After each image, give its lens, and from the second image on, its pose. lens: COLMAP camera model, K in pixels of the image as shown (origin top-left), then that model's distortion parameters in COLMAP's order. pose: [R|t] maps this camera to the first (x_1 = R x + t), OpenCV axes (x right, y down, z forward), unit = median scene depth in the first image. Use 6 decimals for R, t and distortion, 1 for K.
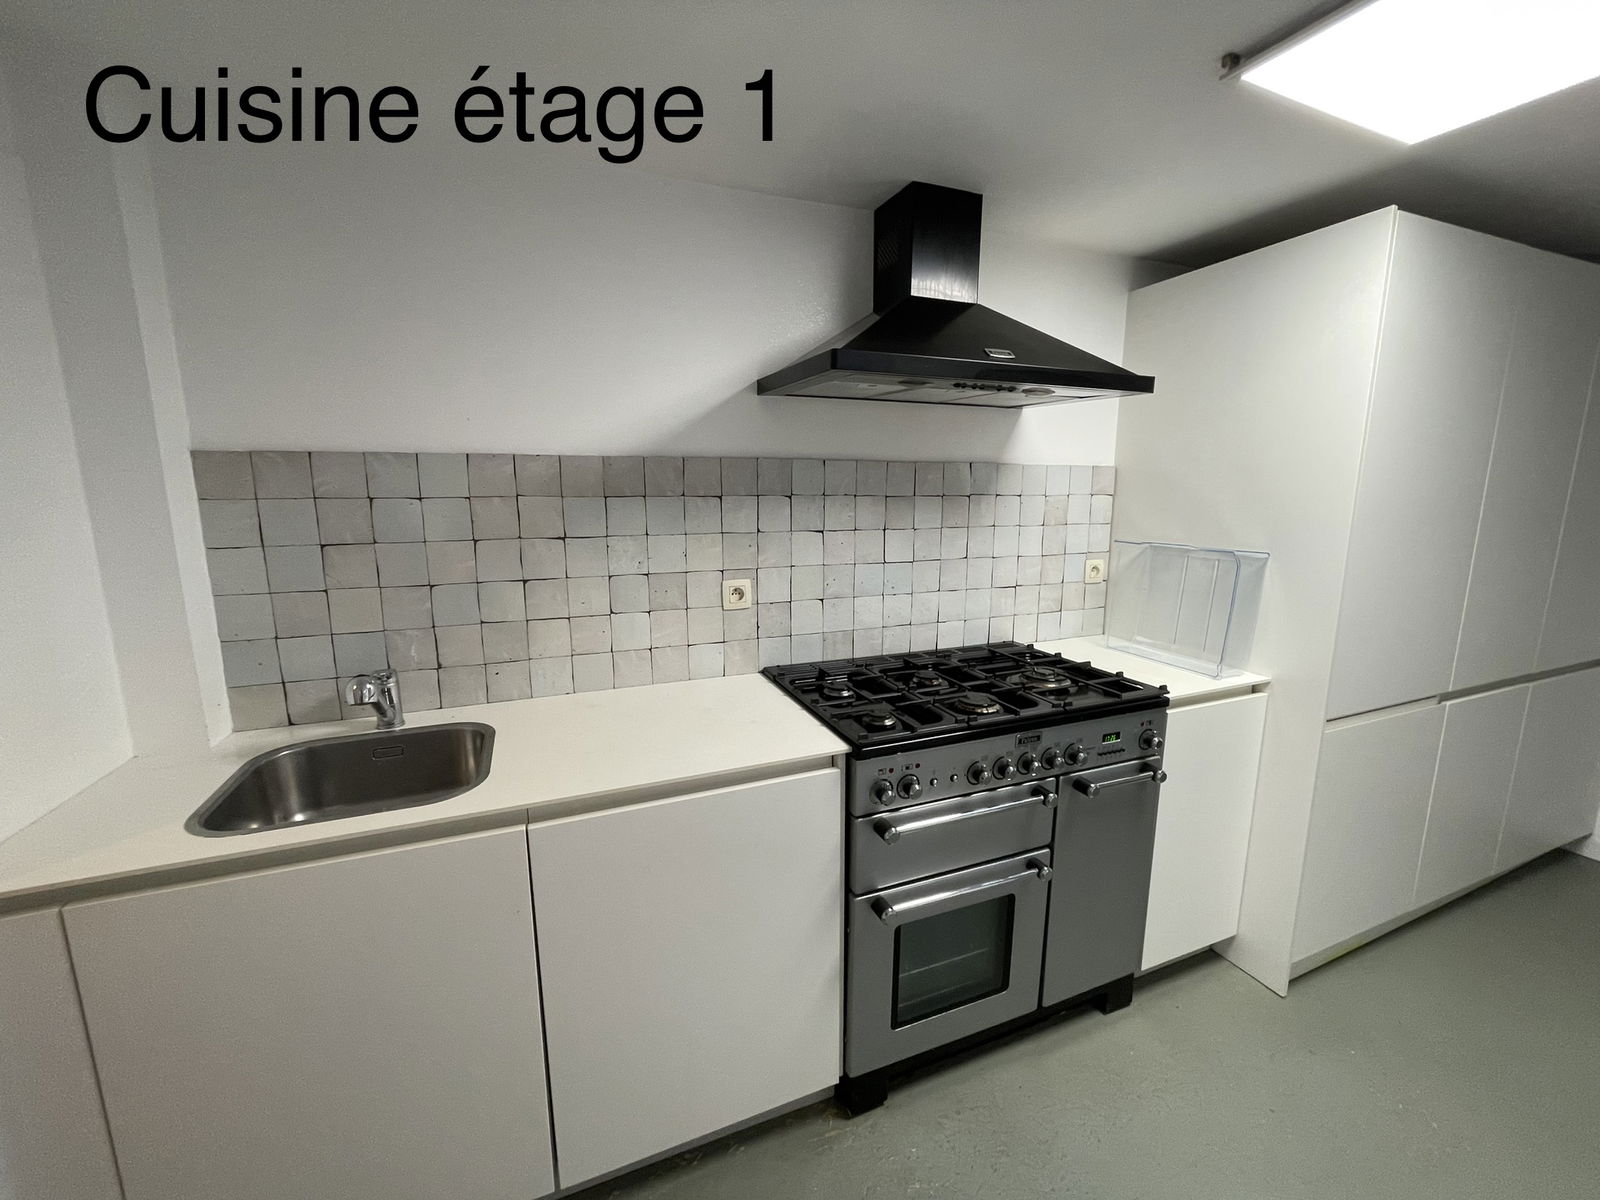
lens RADIAL K [[643.9, 0, 800.0], [0, 643.9, 600.0], [0, 0, 1]] dist [-0.002830, -0.000400]
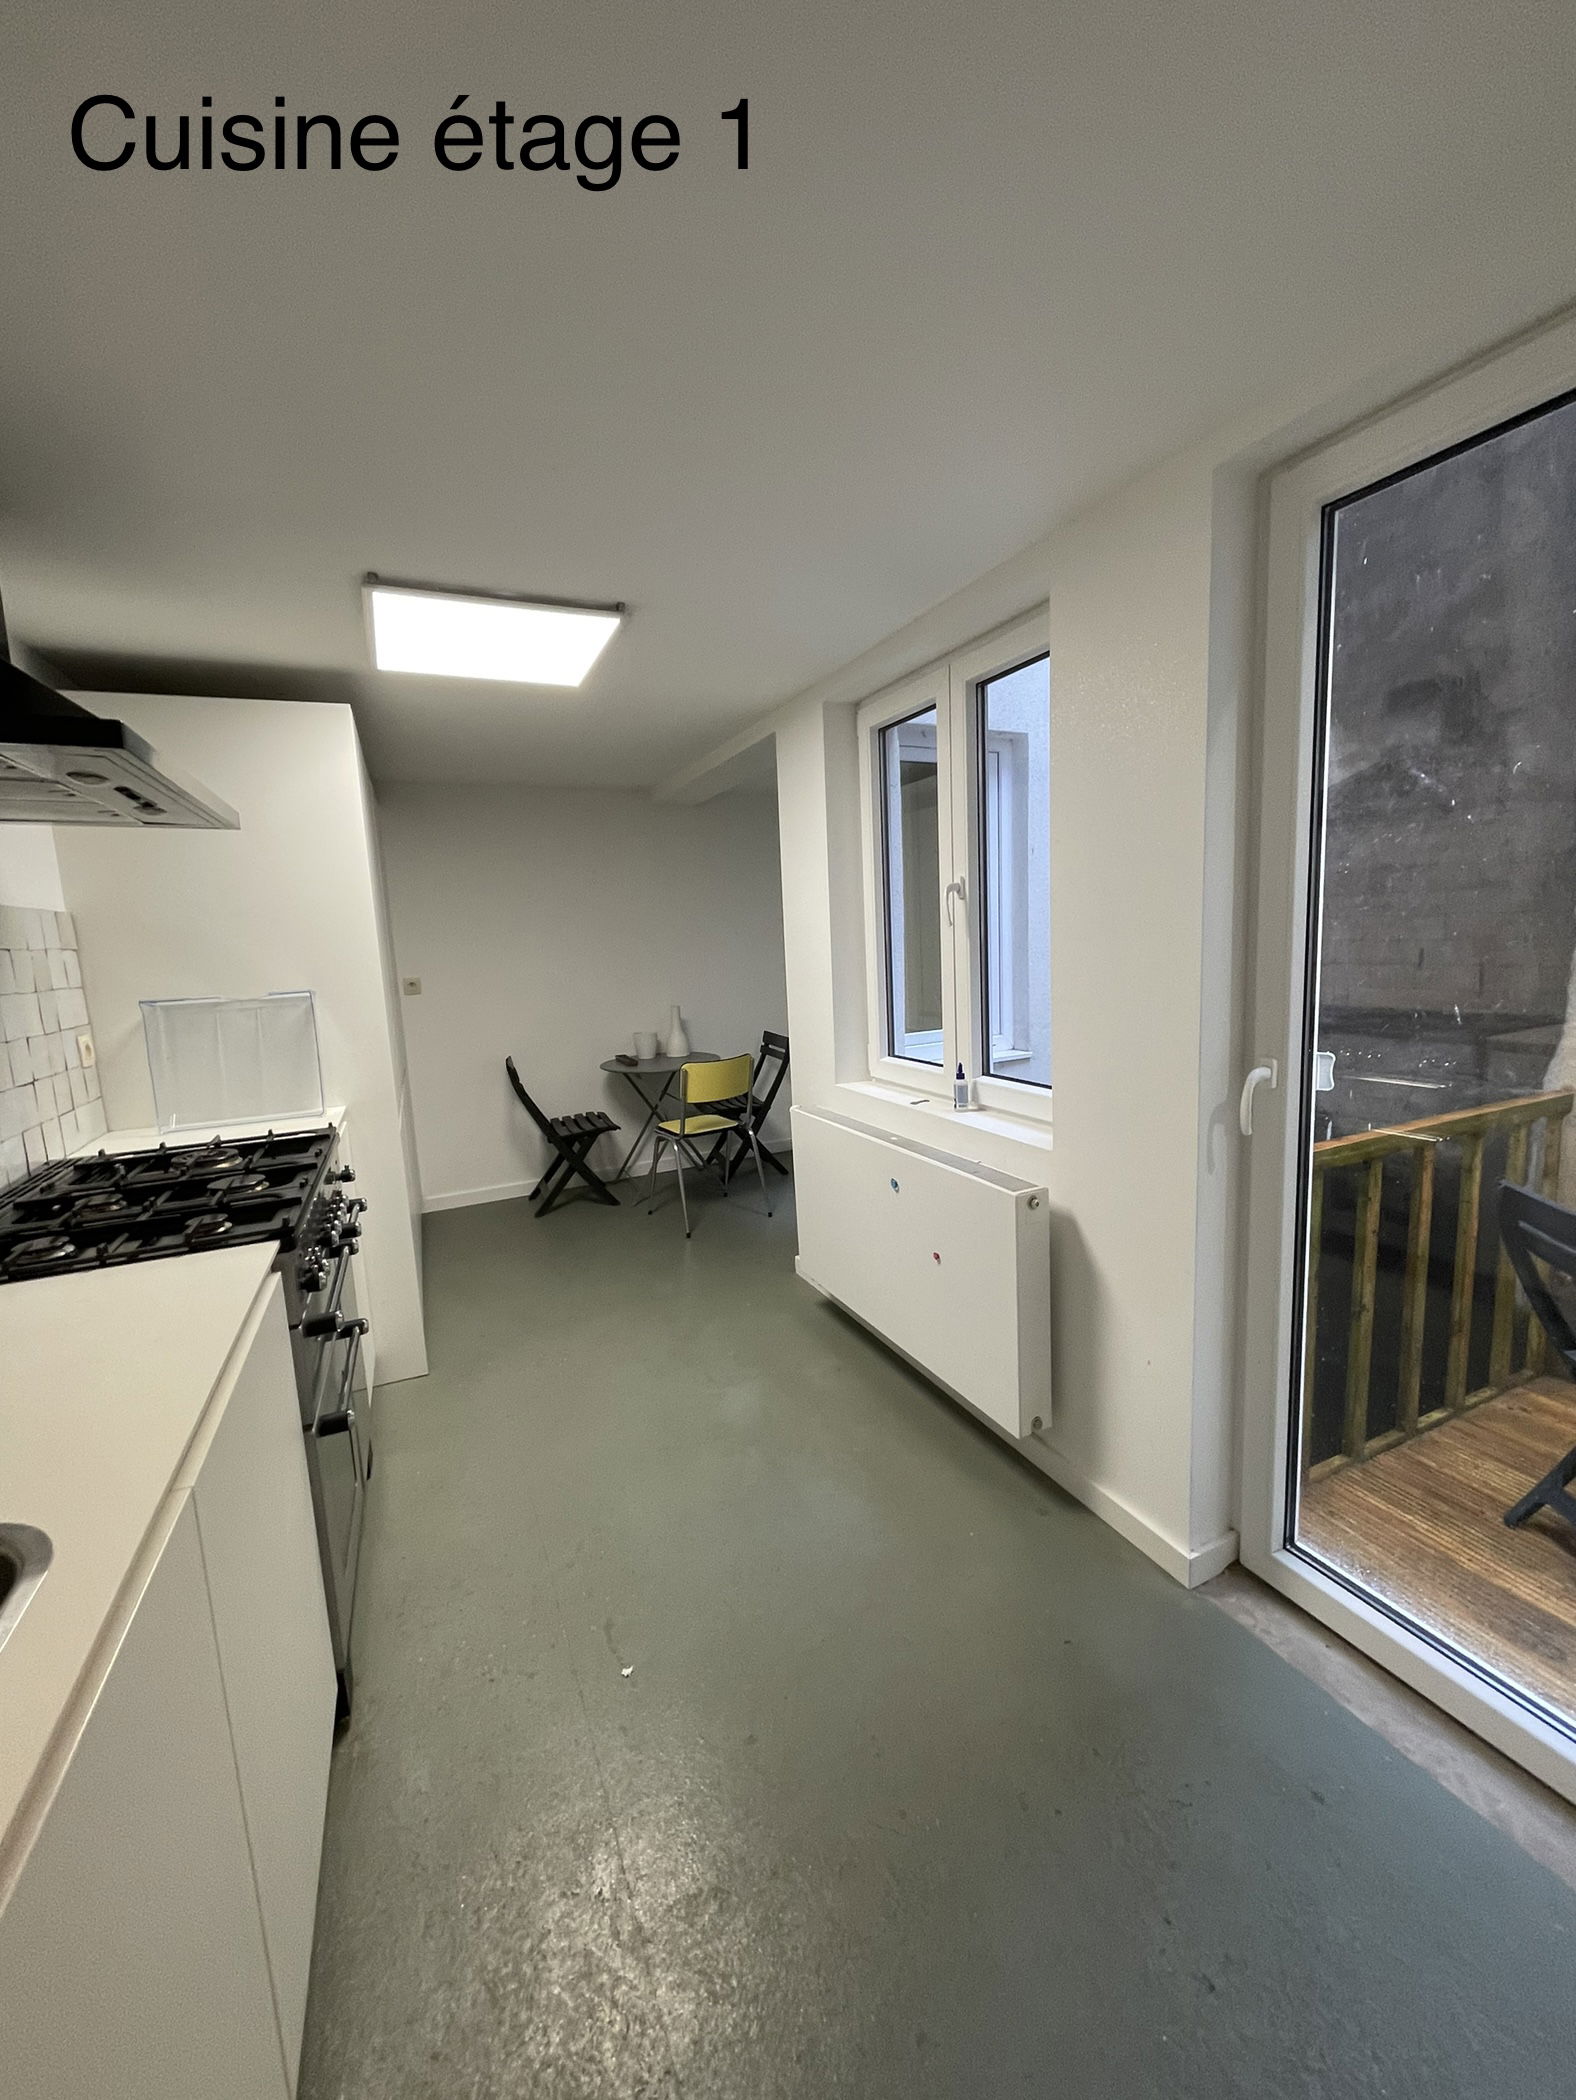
lens RADIAL K [[845.2, 0, 792.1], [0, 845.2, 1052.3], [0, 0, 1]] dist [-0.002830, -0.000400]
pose [[-0.045071, -0.126687, 0.990918, -0.655335], [0.209111, 0.968755, 0.133365, 0.000632], [-0.976853, 0.213223, -0.017171, 0.255462]]
